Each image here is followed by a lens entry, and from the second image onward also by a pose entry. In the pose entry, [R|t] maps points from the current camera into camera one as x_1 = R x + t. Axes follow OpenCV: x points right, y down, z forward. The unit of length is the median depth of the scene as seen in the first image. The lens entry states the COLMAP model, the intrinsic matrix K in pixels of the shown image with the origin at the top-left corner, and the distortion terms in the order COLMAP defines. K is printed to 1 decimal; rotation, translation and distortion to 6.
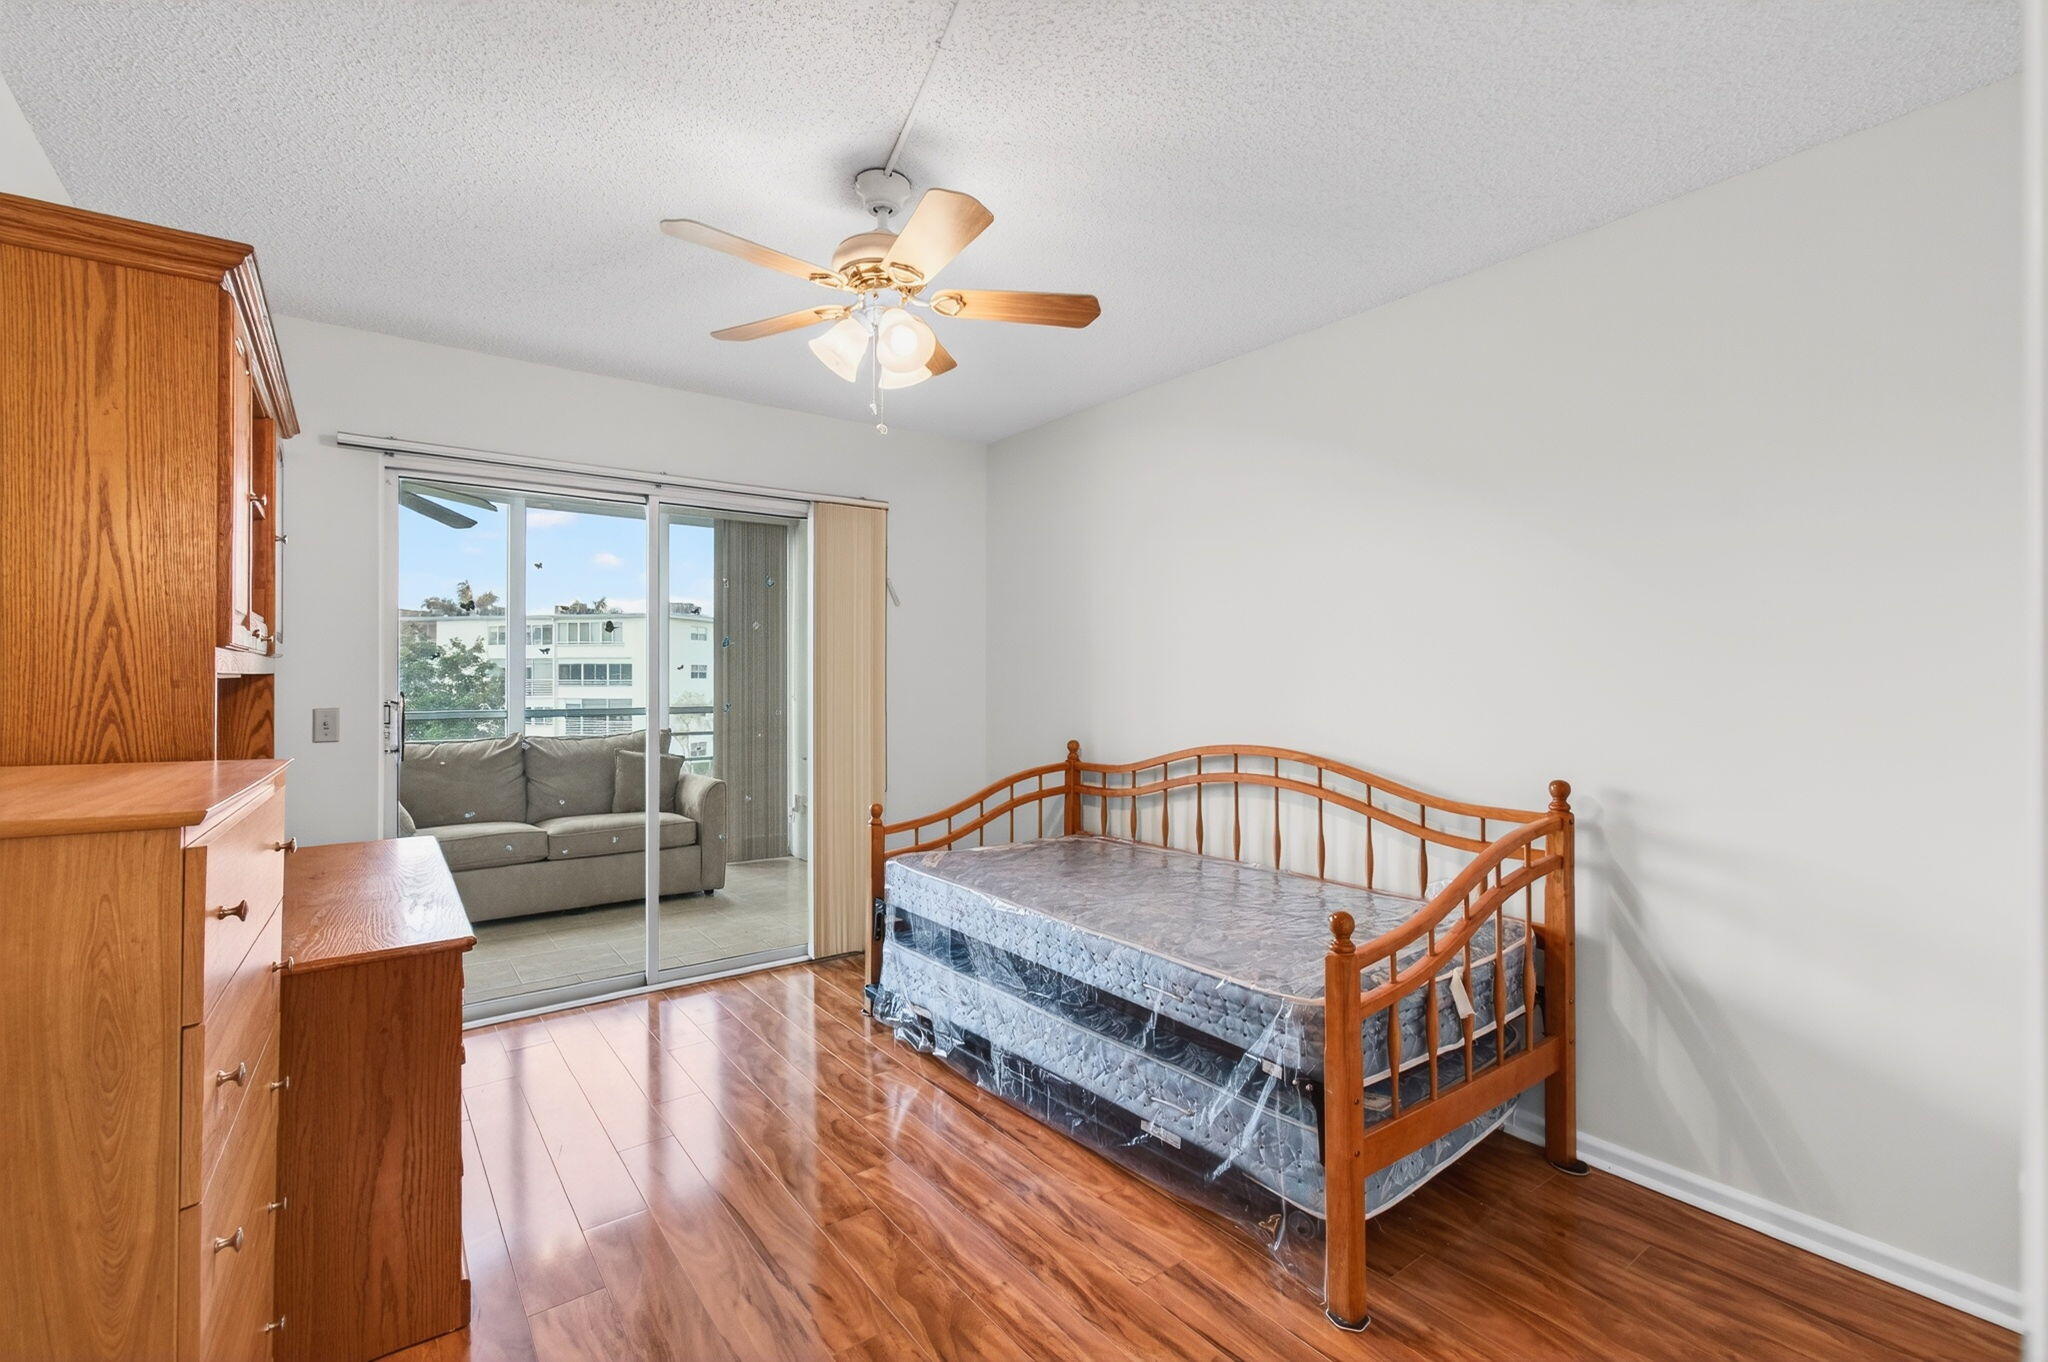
lens RADIAL K [[908.6, 0, 1013.2], [0, 908.6, 672.8], [0, 0, 1]] dist [-0.001721, 0.000513]
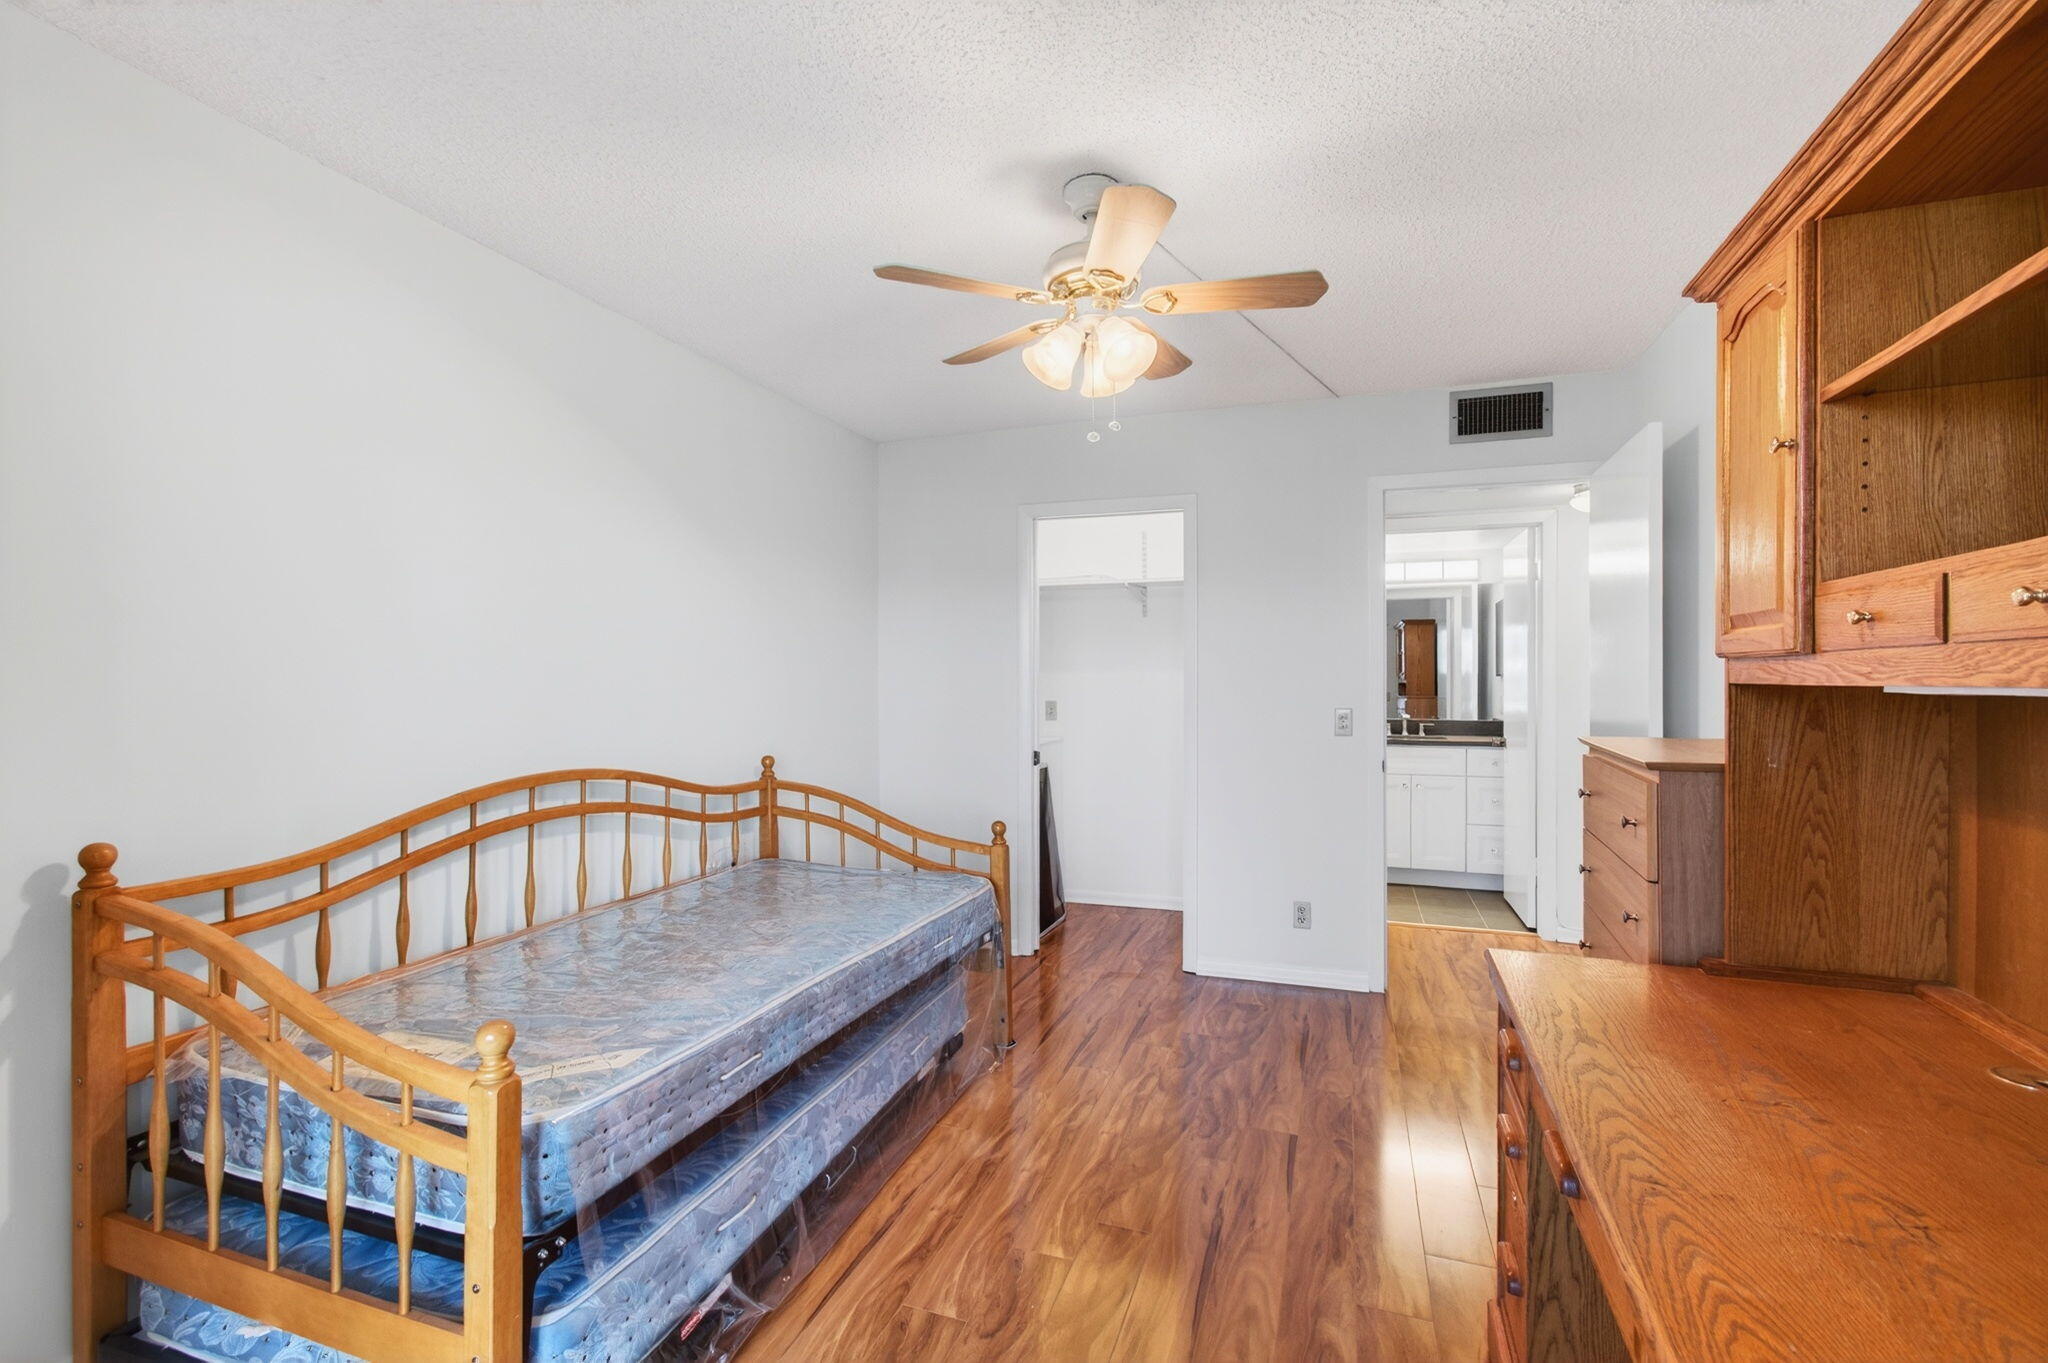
lens RADIAL K [[908.6, 0, 1013.2], [0, 908.6, 673.3], [0, 0, 1]] dist [-0.001721, 0.000513]
pose [[-0.554319, 0.010831, 0.832234, -0.636837], [-0.008564, 0.999788, -0.018716, 0.004134], [-0.832260, -0.017502, -0.554109, 1.109407]]
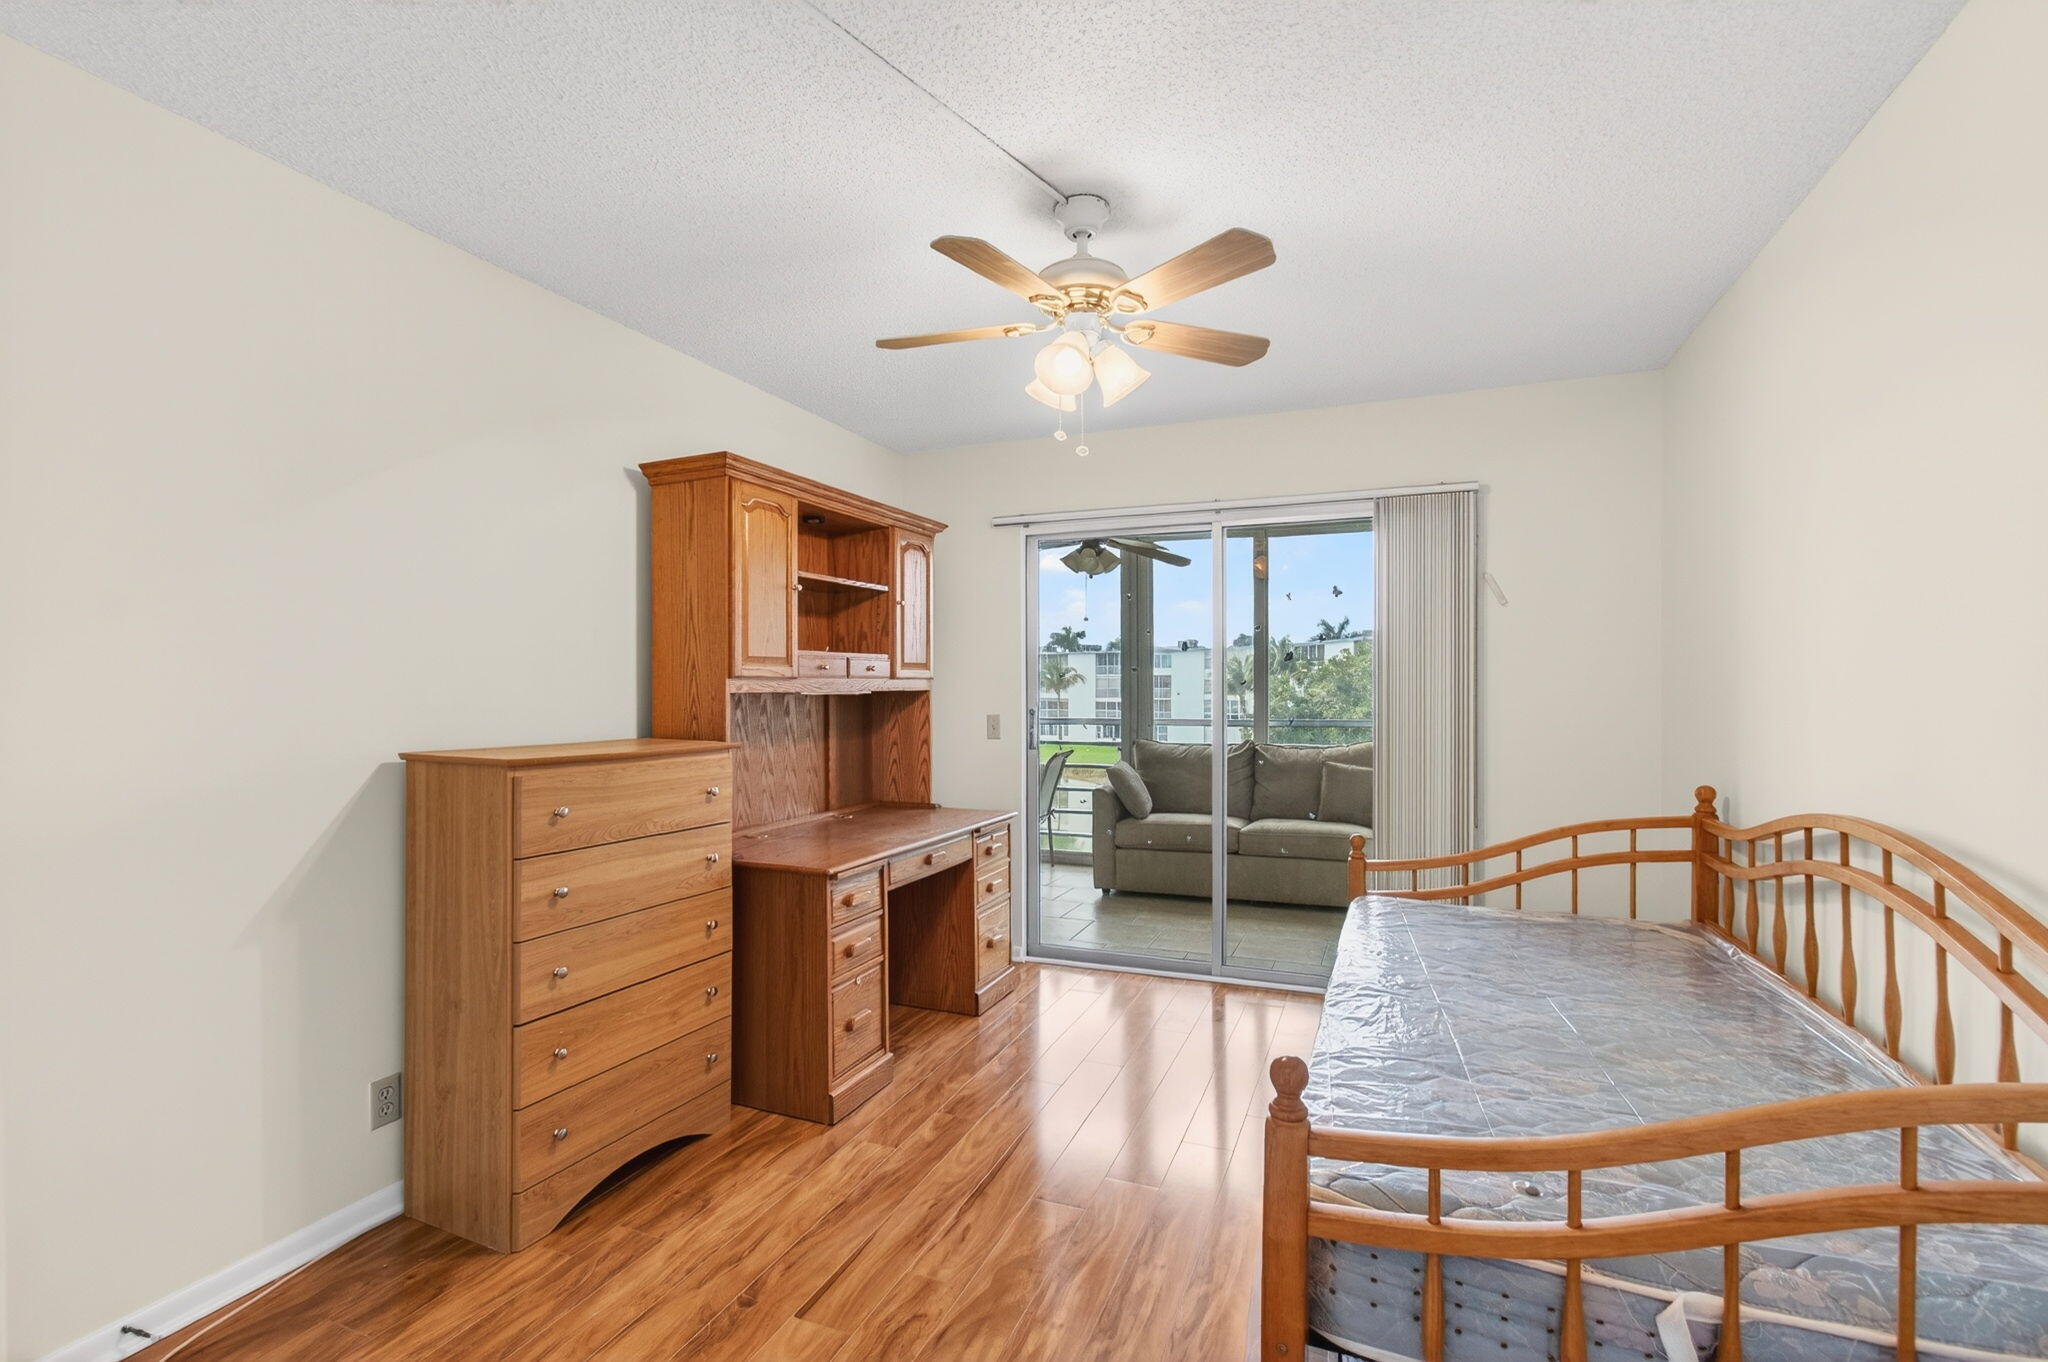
lens RADIAL K [[910.9, 0, 985.9], [0, 910.9, 691.8], [0, 0, 1]] dist [-0.001998, 0.000198]
pose [[0.493821, -0.000298, -0.869564, 0.465048], [0.012965, 0.999891, 0.007020, -0.003927], [0.869467, -0.014741, 0.493771, 0.272452]]
